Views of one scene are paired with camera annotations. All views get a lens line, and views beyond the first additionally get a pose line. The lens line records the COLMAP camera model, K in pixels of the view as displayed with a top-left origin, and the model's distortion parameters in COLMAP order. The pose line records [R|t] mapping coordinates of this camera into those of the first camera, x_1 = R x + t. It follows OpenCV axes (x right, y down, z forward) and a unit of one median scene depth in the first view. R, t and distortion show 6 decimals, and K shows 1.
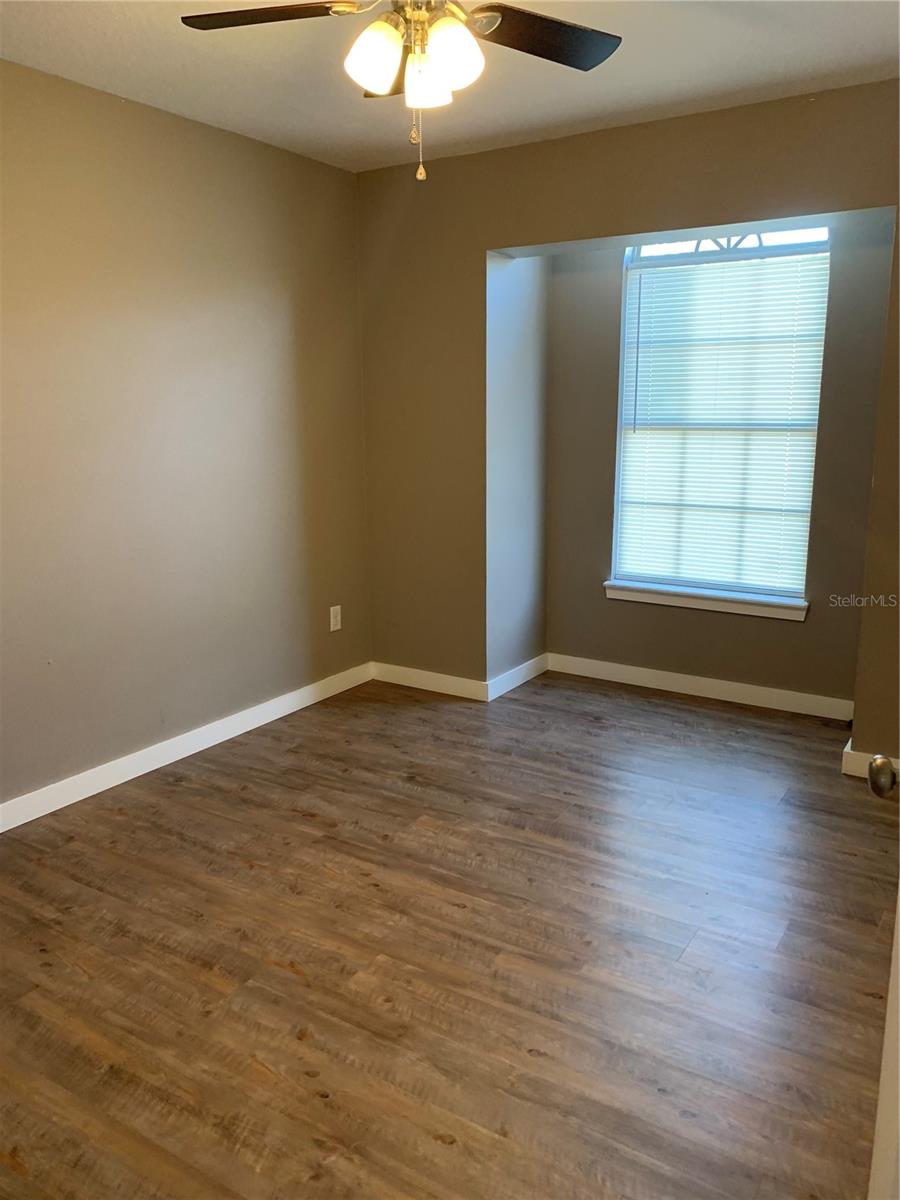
lens RADIAL K [[922.2, 0, 453.4], [0, 922.2, 599.7], [0, 0, 1]] dist [0.015081, 0.005054]
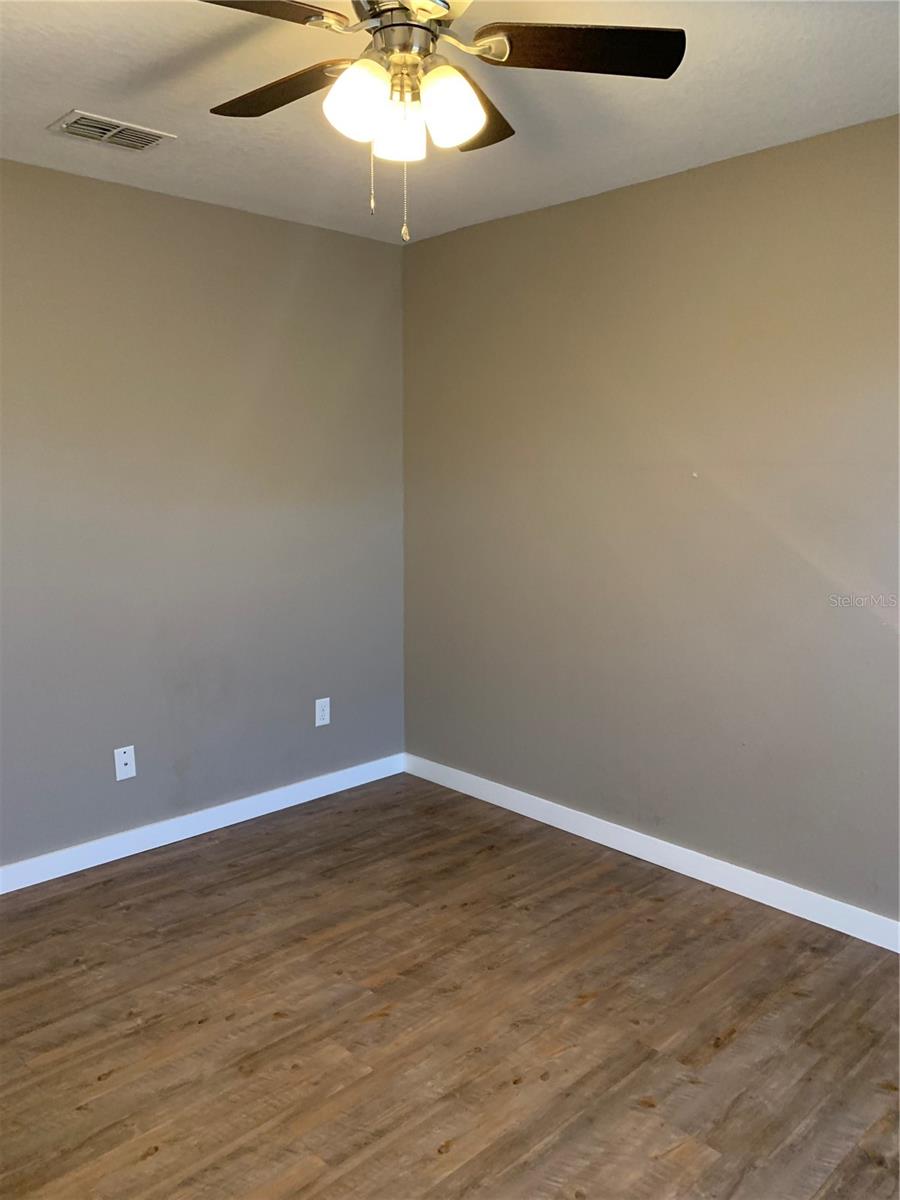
lens RADIAL K [[922.2, 0, 453.2], [0, 922.2, 602.1], [0, 0, 1]] dist [0.015081, 0.005054]
pose [[-0.233571, 0.151432, -0.960476, 0.696571], [-0.203673, 0.958265, 0.200613, -0.264827], [0.950769, 0.242480, -0.192980, 1.081514]]
